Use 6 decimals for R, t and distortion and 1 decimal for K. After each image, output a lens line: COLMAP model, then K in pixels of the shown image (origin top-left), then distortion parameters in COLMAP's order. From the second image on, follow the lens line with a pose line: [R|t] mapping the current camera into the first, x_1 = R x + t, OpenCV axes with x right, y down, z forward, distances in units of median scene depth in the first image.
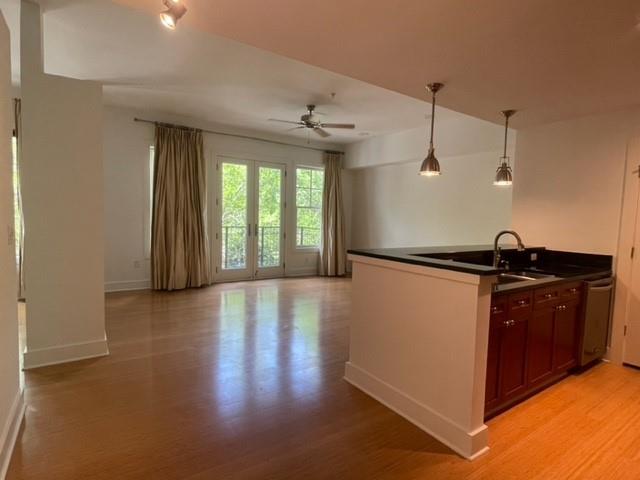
lens RADIAL K [[347.4, 0, 320.0], [0, 347.4, 240.0], [0, 0, 1]] dist [-0.021192, 0.011149]
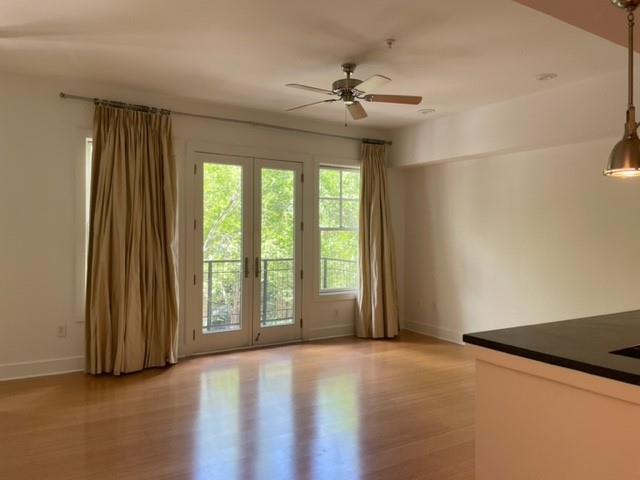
lens RADIAL K [[487.3, 0, 320.0], [0, 487.3, 240.0], [0, 0, 1]] dist [0.075607, -0.103450]
pose [[0.999084, -0.018587, -0.038551, -0.044203], [0.016395, 0.998272, -0.056424, -0.033041], [0.039533, 0.055740, 0.997662, 0.149242]]
